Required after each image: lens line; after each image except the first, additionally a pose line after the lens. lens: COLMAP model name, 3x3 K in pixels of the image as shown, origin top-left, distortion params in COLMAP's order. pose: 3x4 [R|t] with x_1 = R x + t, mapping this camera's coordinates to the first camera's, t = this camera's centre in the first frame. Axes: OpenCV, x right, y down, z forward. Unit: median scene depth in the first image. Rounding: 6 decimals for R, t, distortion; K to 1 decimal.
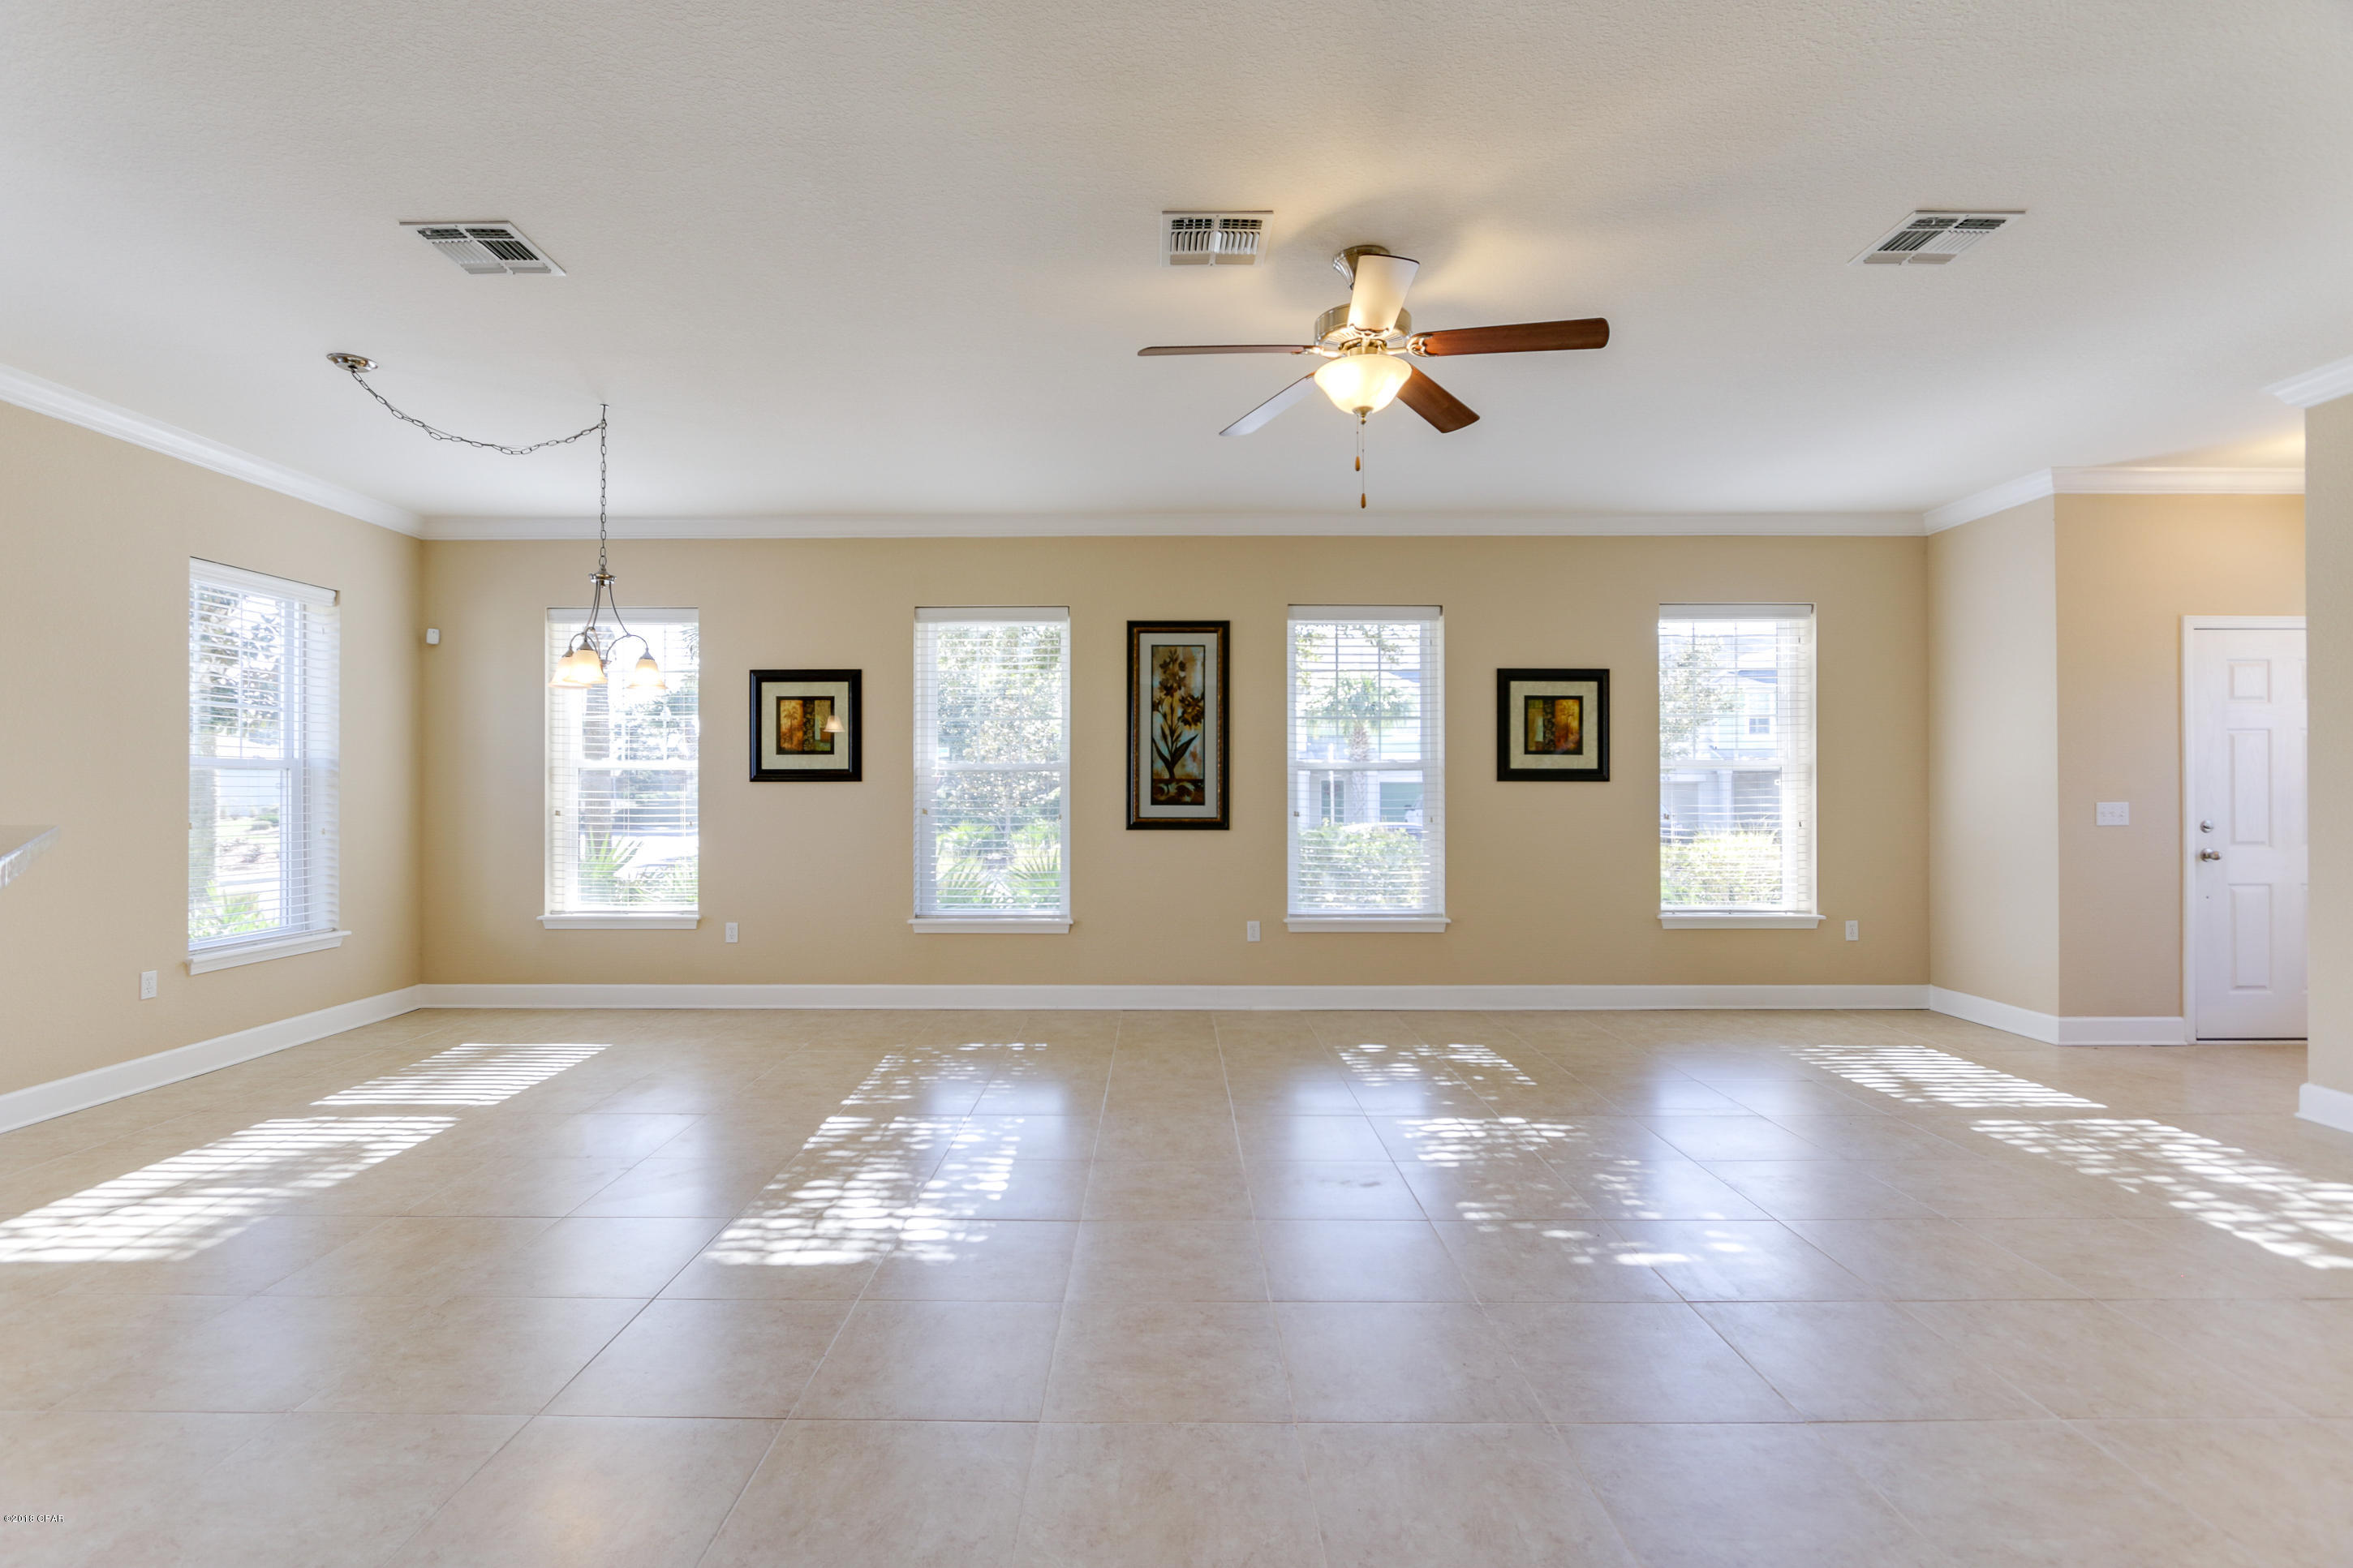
lens RADIAL K [[1102.8, 0, 1176.5], [0, 1102.8, 784.0], [0, 0, 1]] dist [-0.010017, 0.000036]
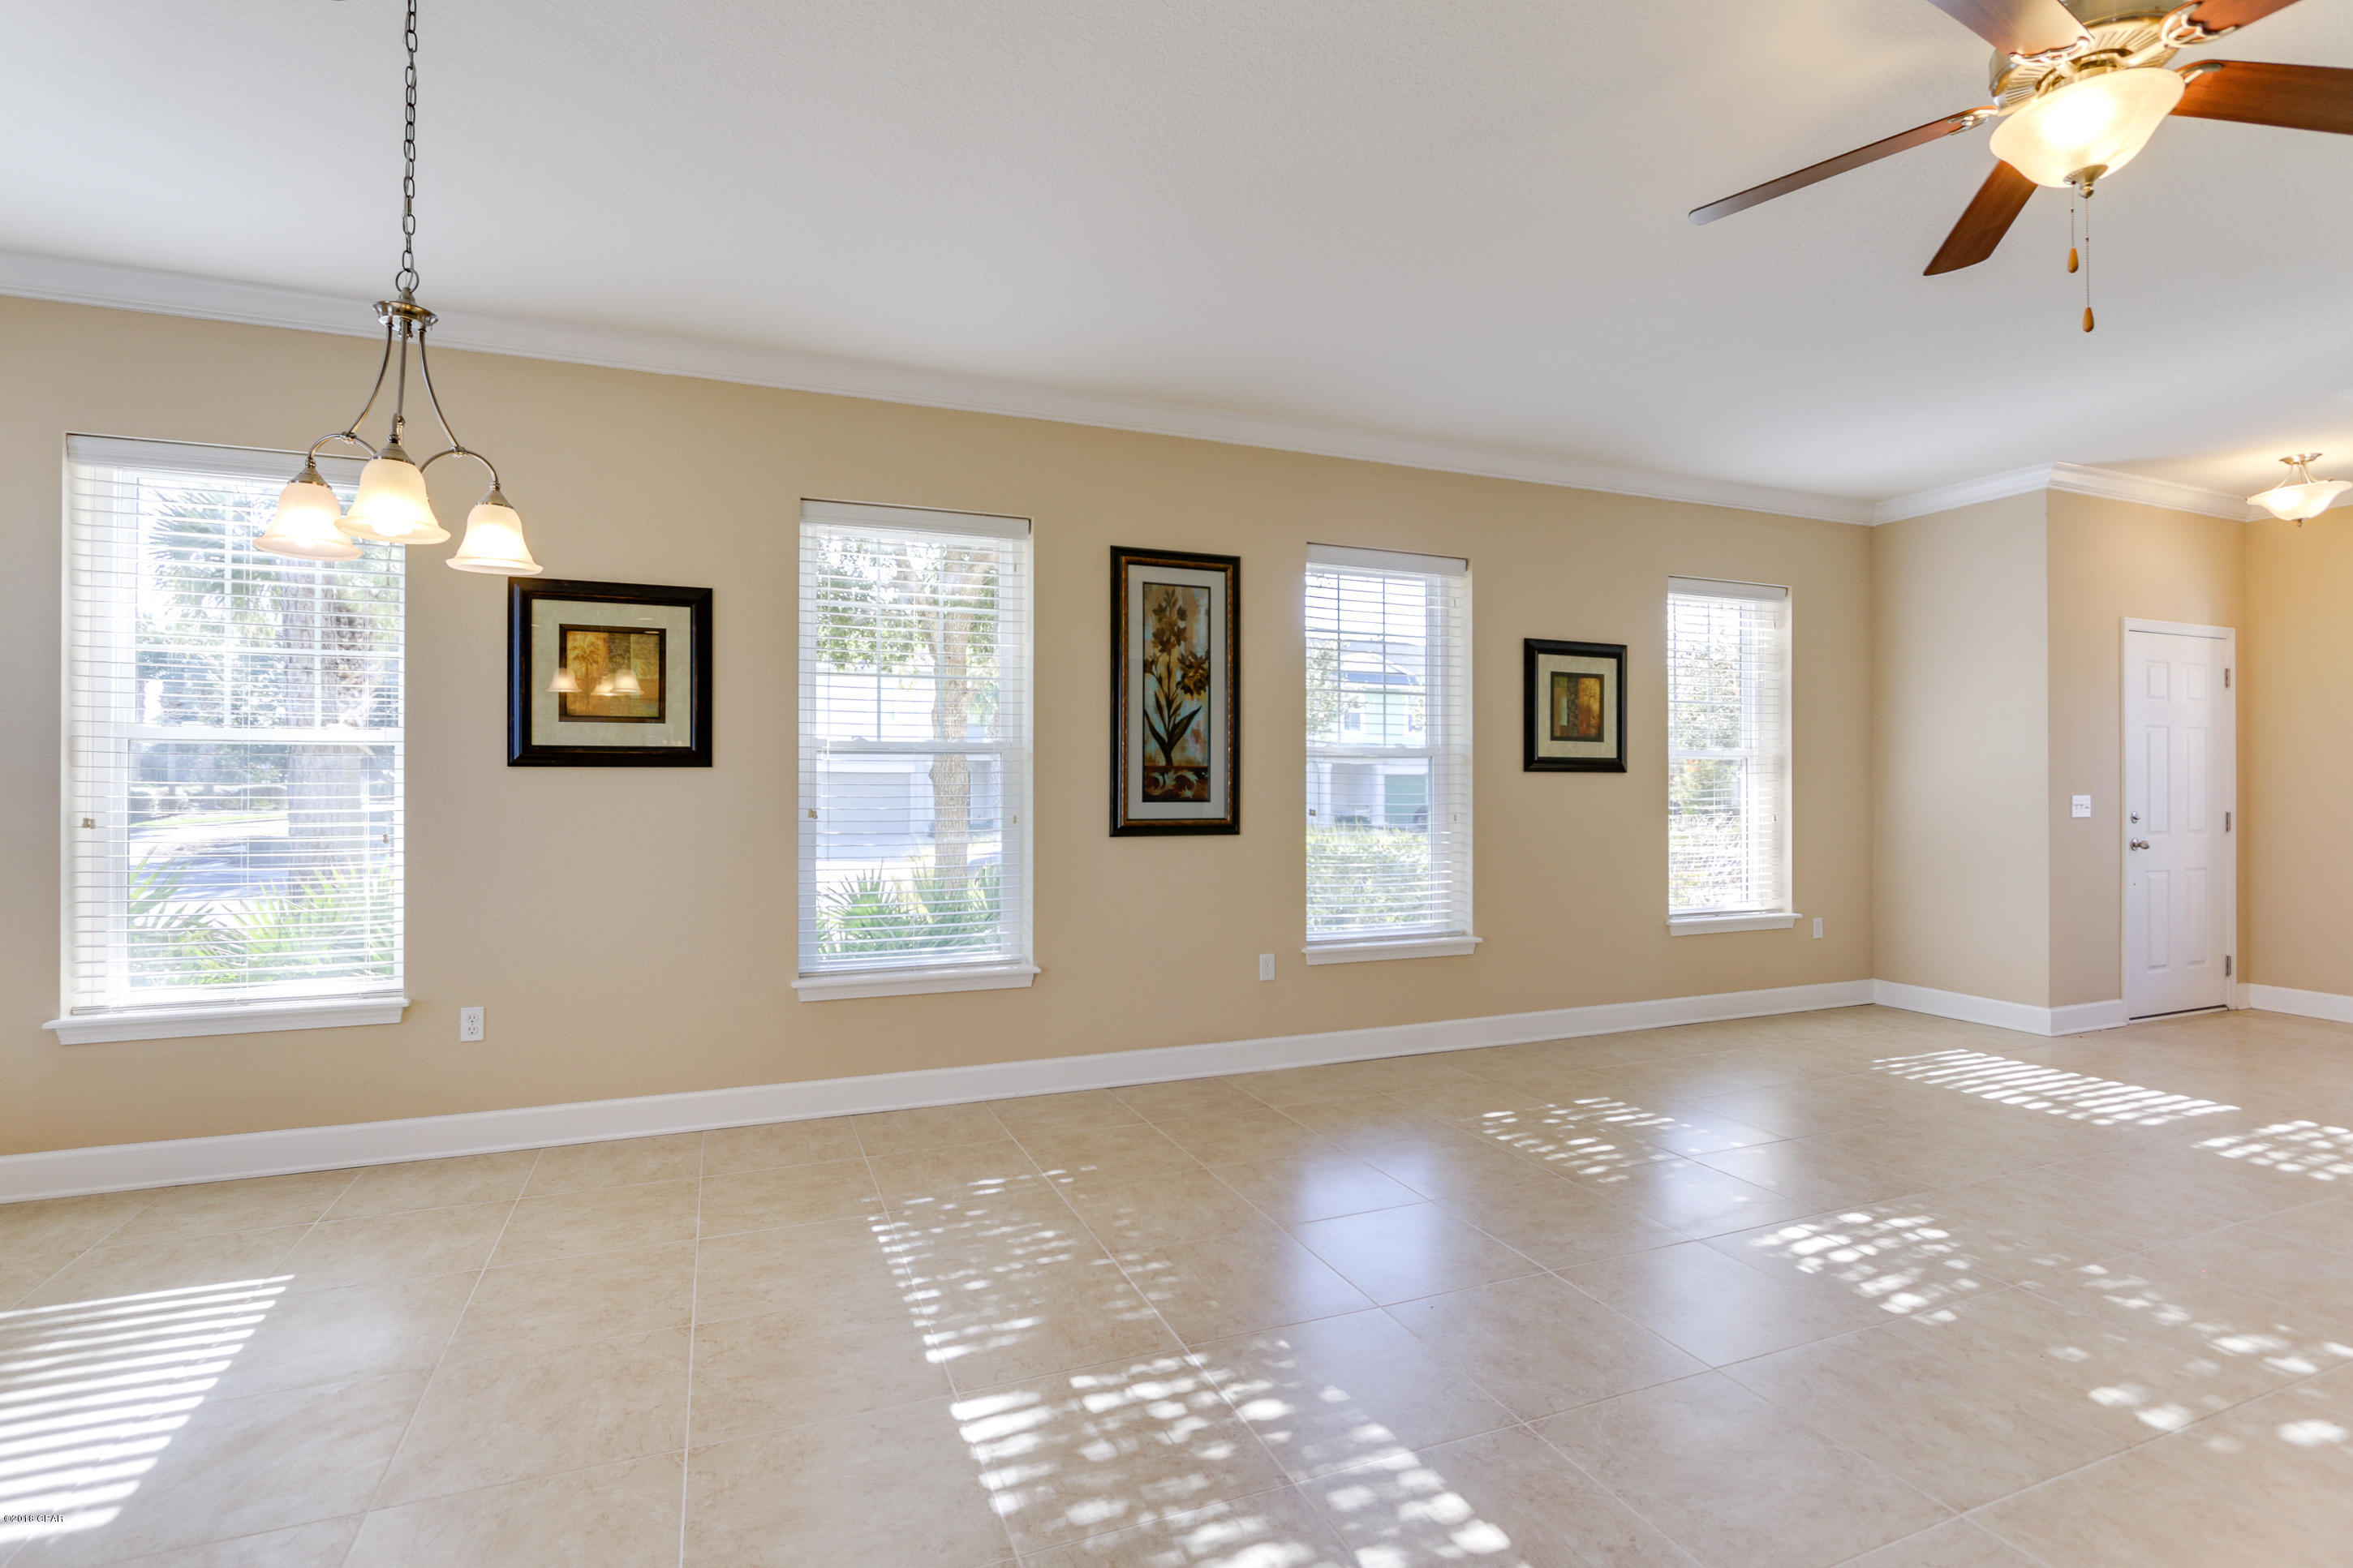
lens RADIAL K [[1102.8, 0, 1176.5], [0, 1102.8, 784.0], [0, 0, 1]] dist [-0.010017, 0.000036]
pose [[0.927583, 0.000763, 0.373617, -0.273371], [-0.003130, 0.999979, 0.005731, 0.002891], [-0.373604, -0.006485, 0.927565, 0.317541]]
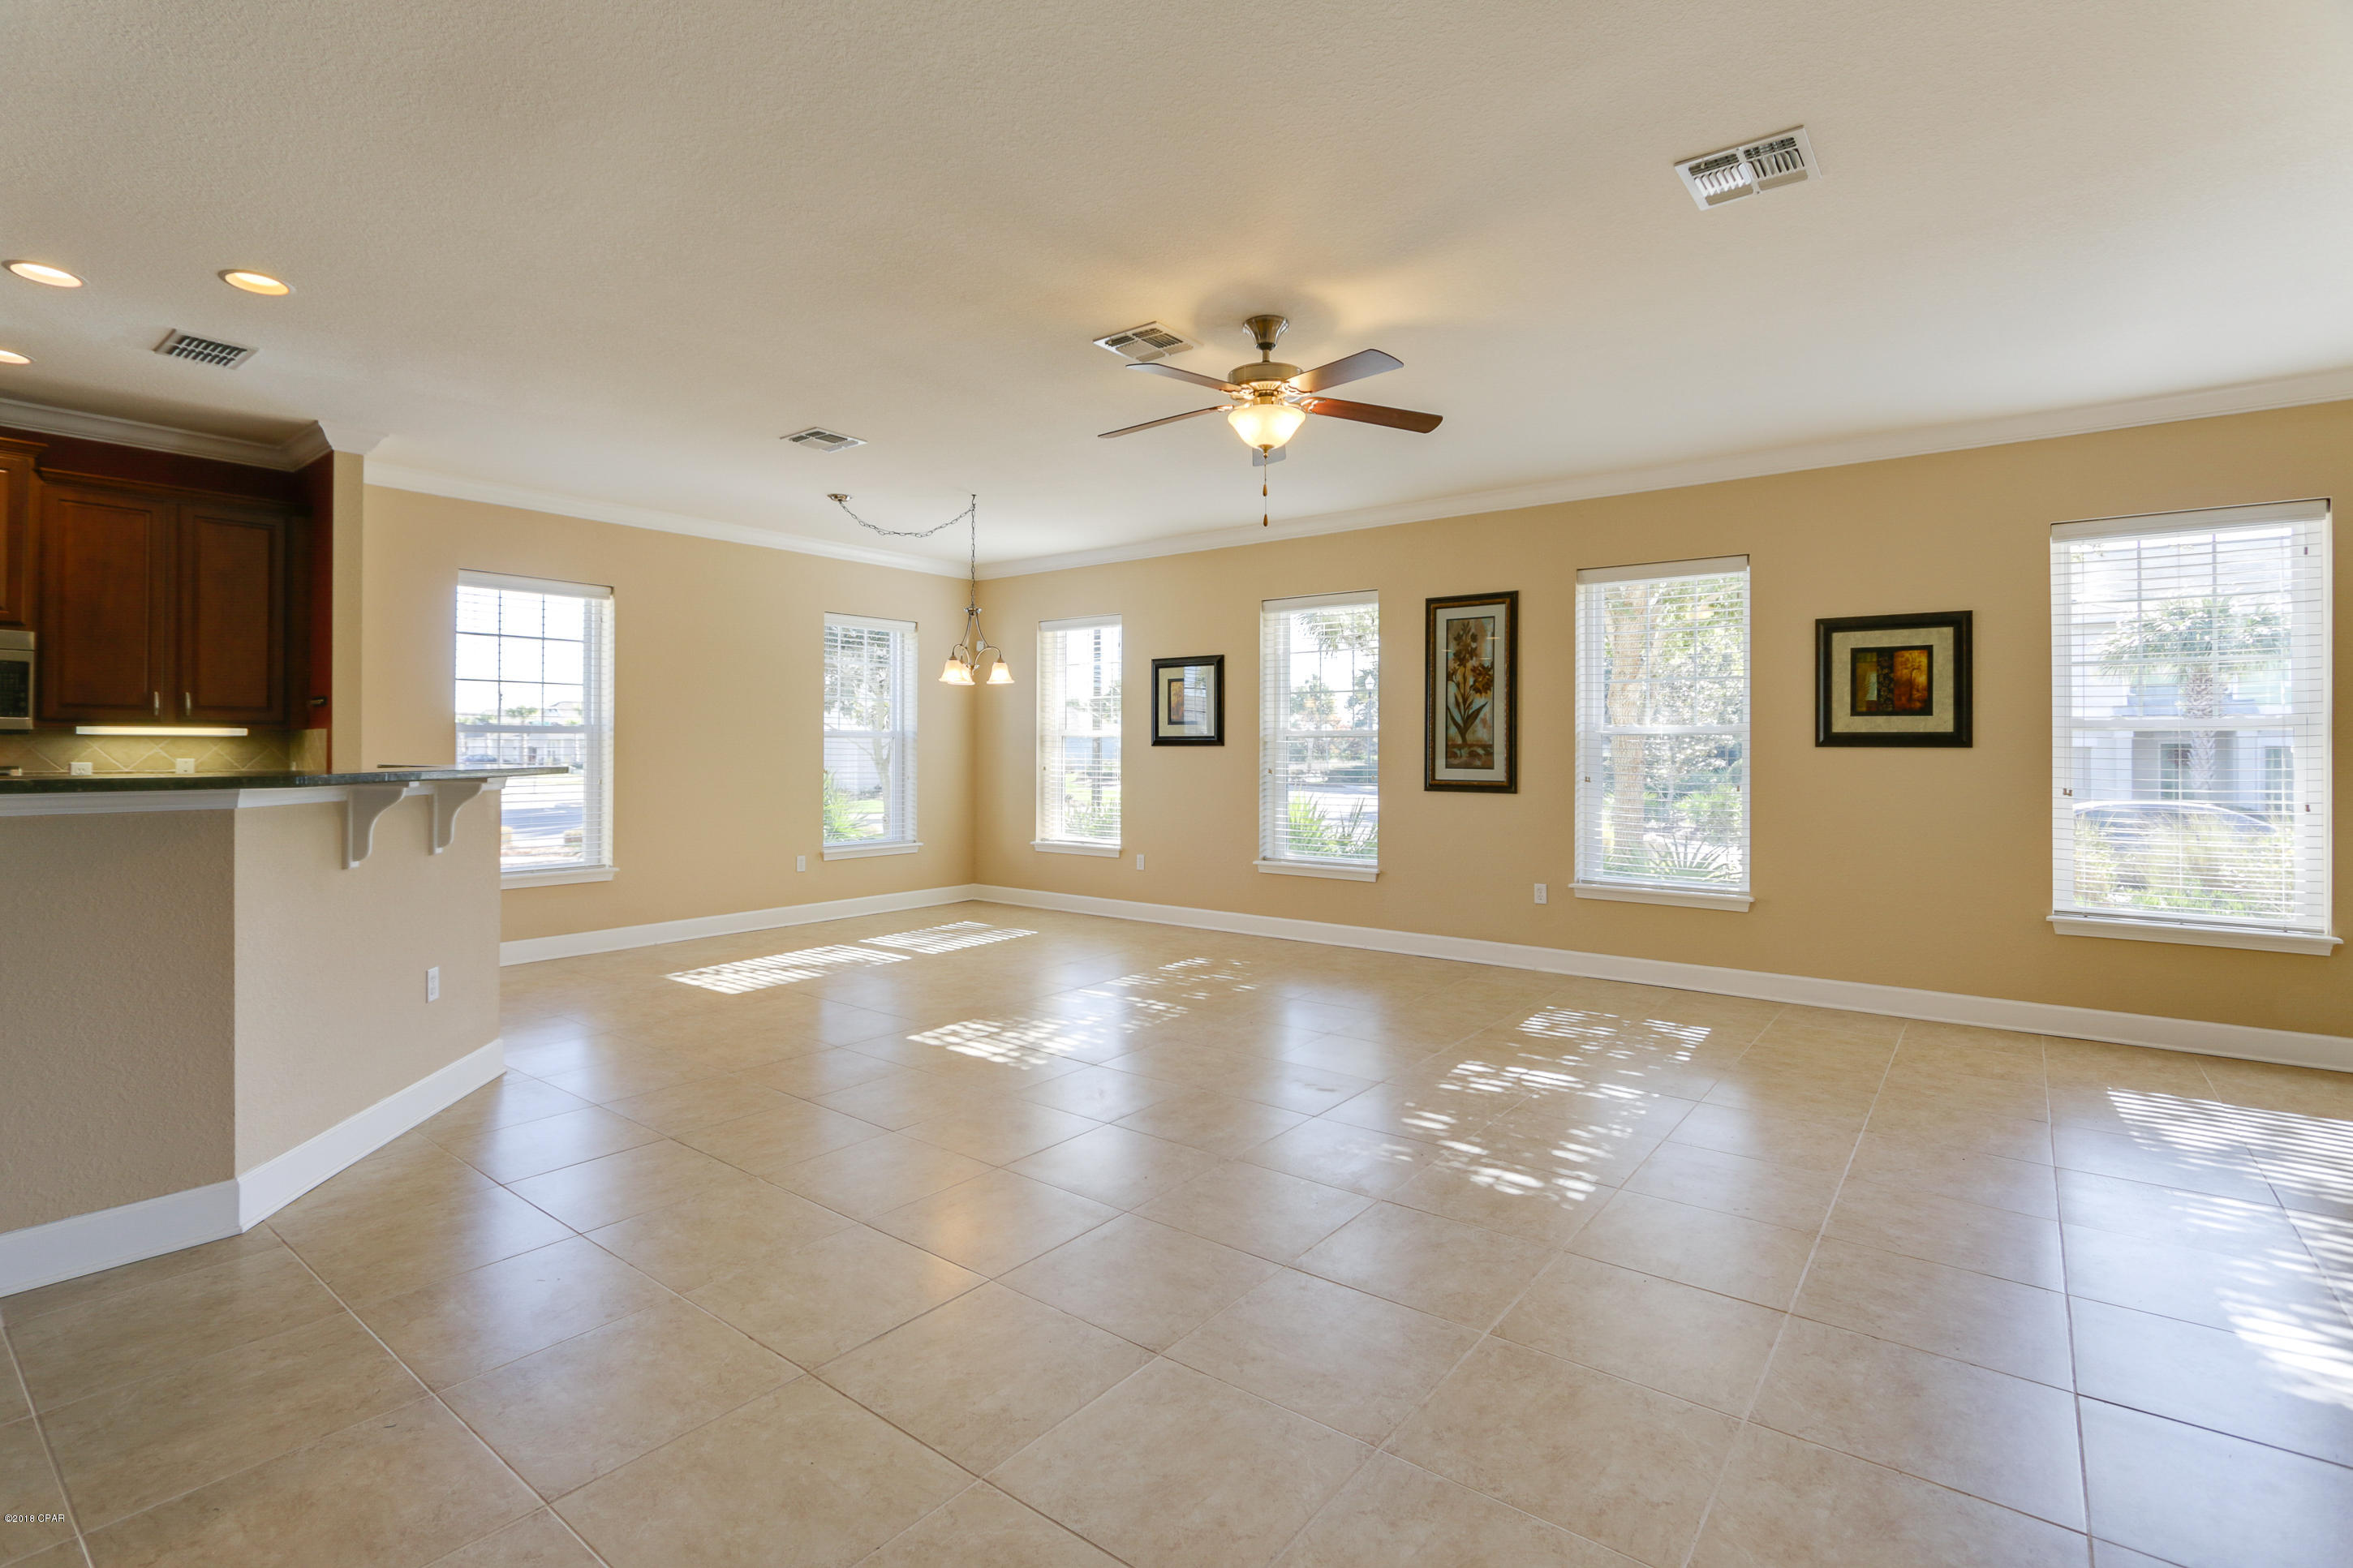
lens RADIAL K [[1135.9, 0, 1167.3], [0, 1135.9, 743.0], [0, 0, 1]] dist [-0.002497, 0.000020]
pose [[0.786231, -0.000313, -0.617932, 0.447057], [-0.002388, 0.999991, -0.003545, -0.001177], [0.617928, 0.004263, 0.786223, -0.037394]]
